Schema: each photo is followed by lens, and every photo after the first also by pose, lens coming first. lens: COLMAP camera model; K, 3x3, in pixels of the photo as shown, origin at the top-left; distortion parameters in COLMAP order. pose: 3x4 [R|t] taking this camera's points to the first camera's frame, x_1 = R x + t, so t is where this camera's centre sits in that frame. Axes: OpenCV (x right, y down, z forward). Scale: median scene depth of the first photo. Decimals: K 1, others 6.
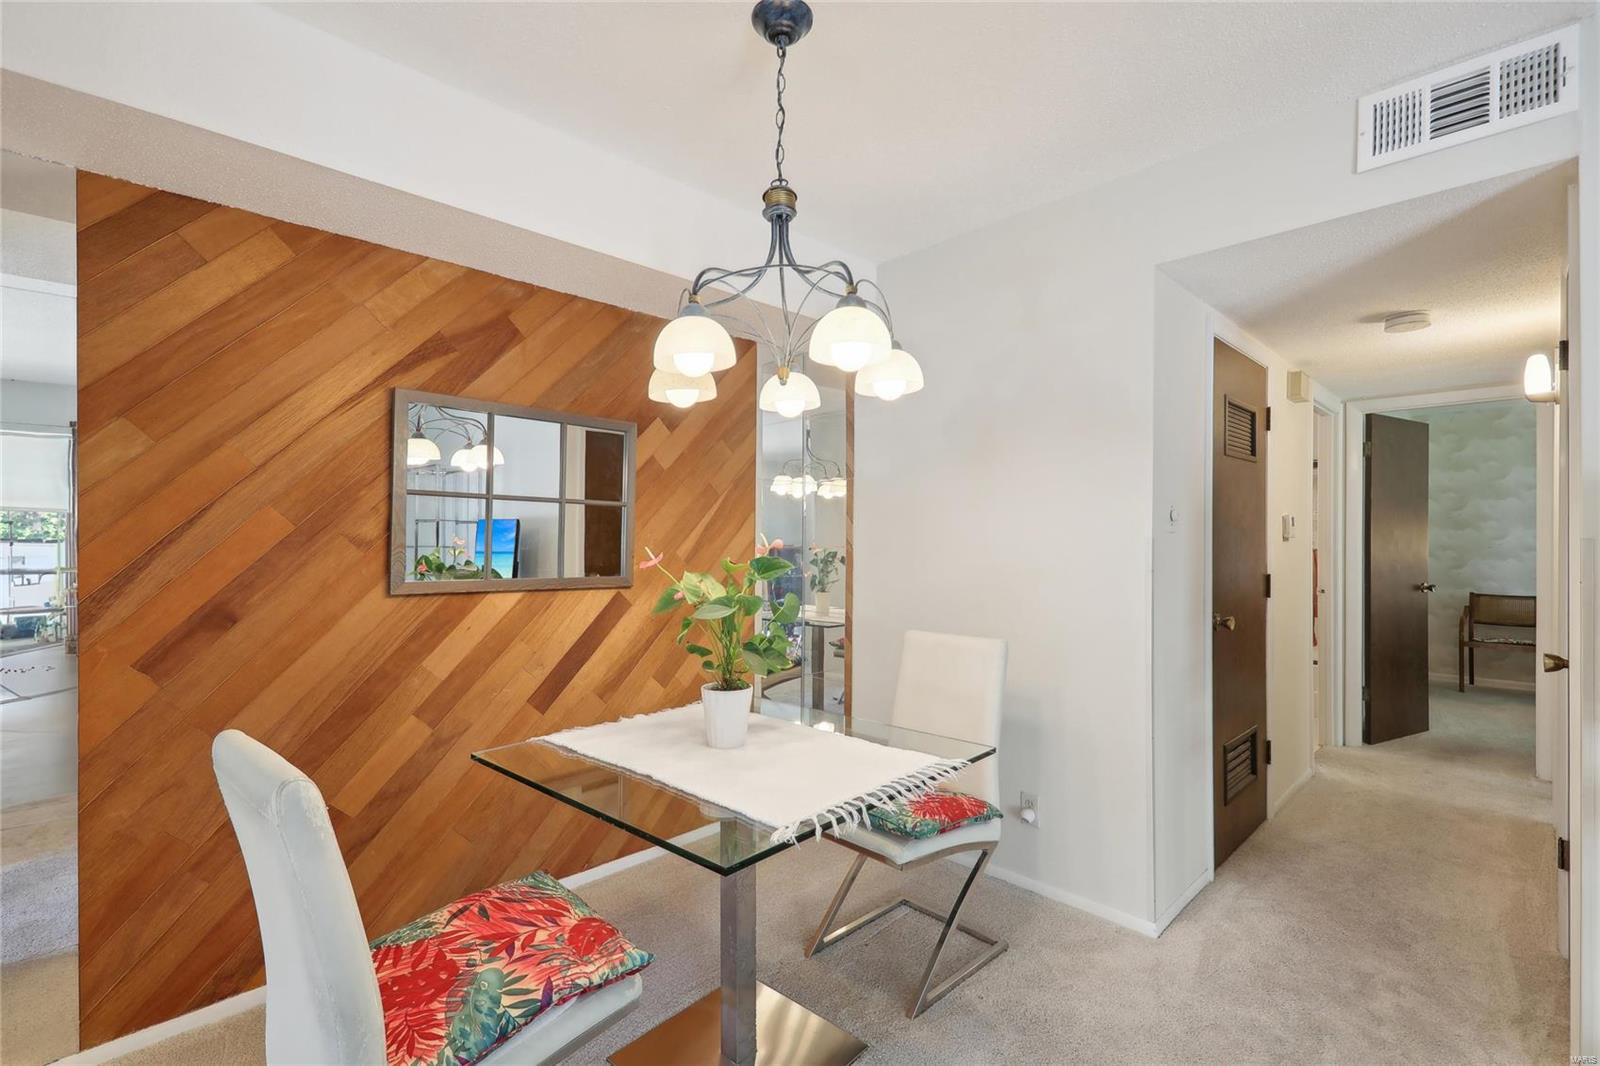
lens RADIAL K [[745.9, 0, 799.7], [0, 745.9, 540.7], [0, 0, 1]] dist [0.027494, -0.024053]
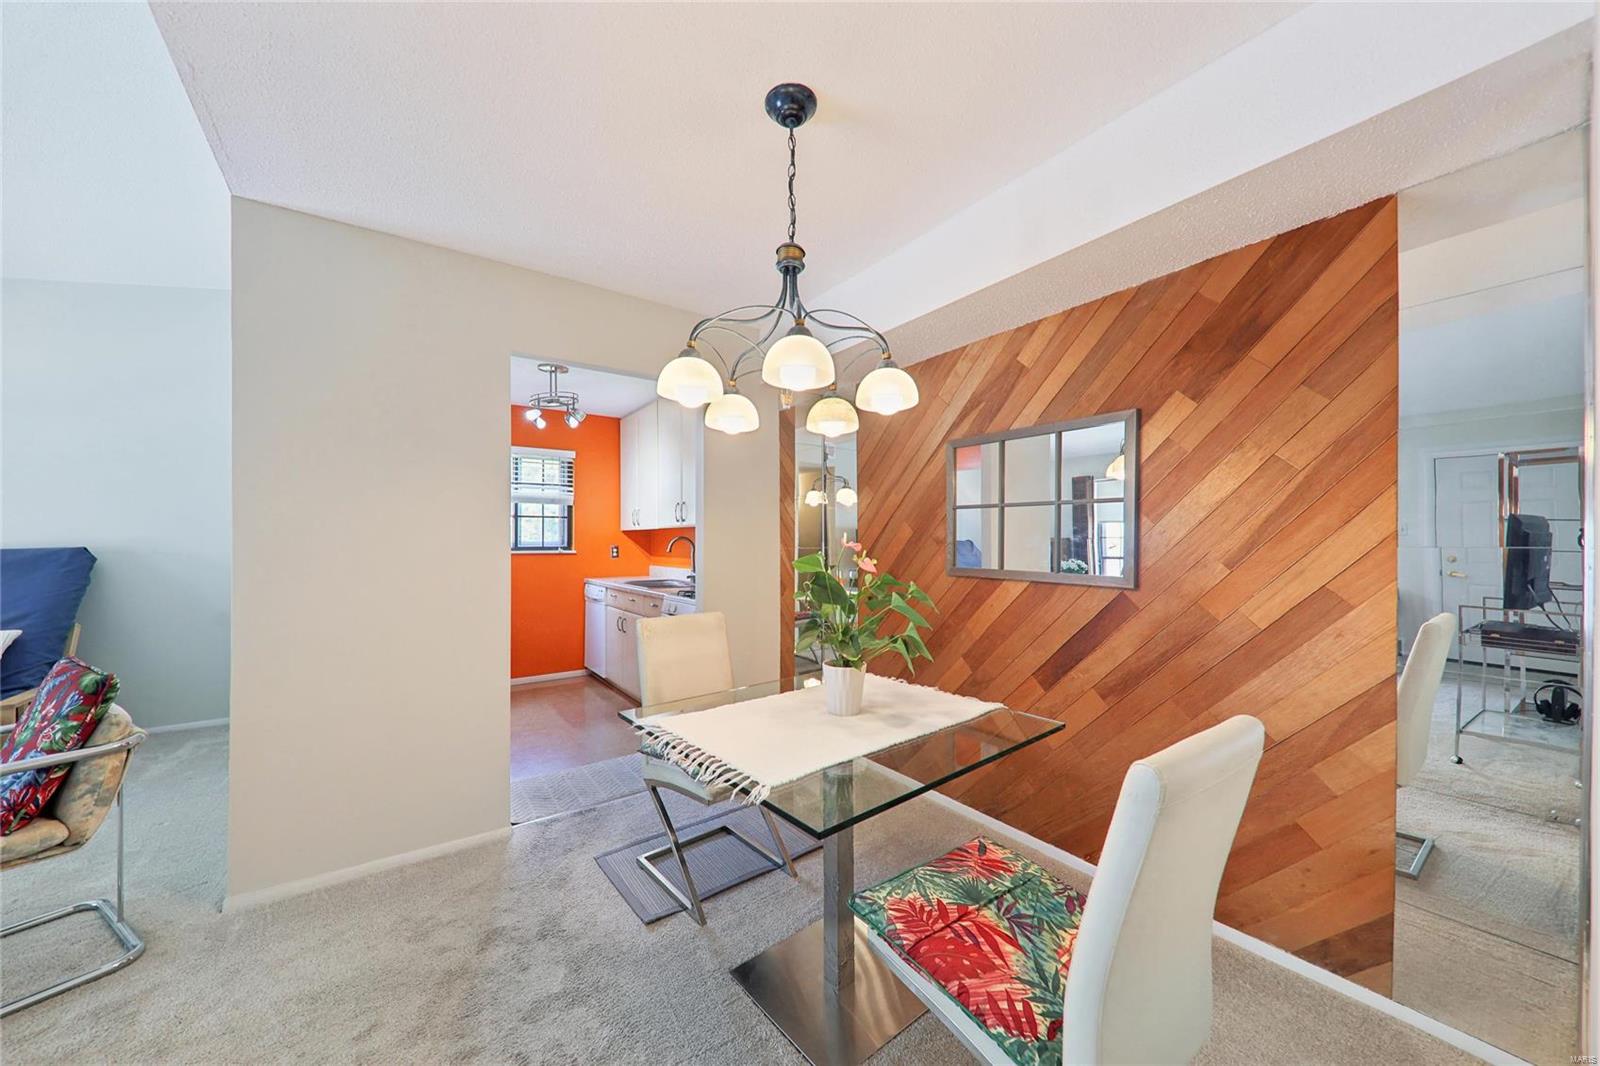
lens RADIAL K [[570.6, 0, 795.7], [0, 570.6, 534.2], [0, 0, 1]] dist [-0.000224, -0.000342]
pose [[-0.170009, -0.003598, -0.985436, 0.654635], [0.008791, 0.999948, -0.005168, -0.008103], [0.985403, -0.009541, -0.169969, 0.870397]]
